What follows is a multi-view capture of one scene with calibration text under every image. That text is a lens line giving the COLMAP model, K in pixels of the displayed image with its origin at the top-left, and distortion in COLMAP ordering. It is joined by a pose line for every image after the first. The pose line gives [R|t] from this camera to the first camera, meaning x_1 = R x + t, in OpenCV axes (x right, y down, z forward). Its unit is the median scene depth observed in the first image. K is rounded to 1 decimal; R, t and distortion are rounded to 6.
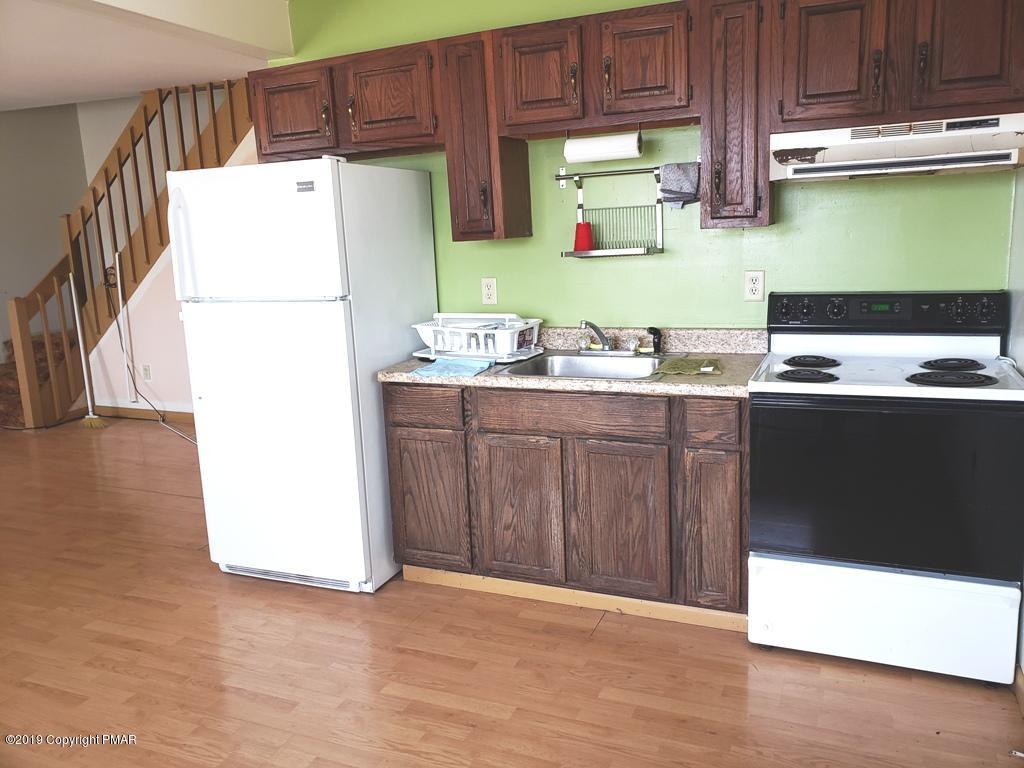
lens RADIAL K [[780.0, 0, 512.0], [0, 780.0, 384.0], [0, 0, 1]] dist [-0.005505, 0.001309]
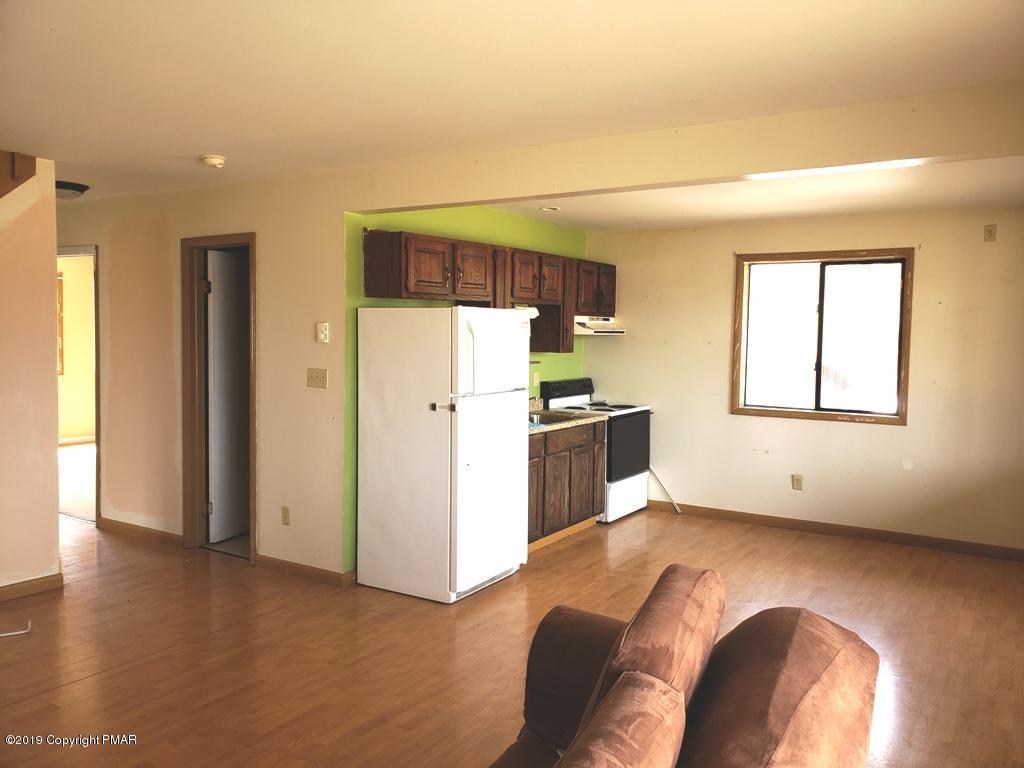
lens RADIAL K [[794.3, 0, 512.0], [0, 794.3, 384.0], [0, 0, 1]] dist [-0.194856, -0.000894]
pose [[0.162504, -0.017256, 0.986557, -1.952669], [0.178872, 0.983796, -0.012256, -0.102581], [-0.970359, 0.178459, 0.162957, 0.744120]]
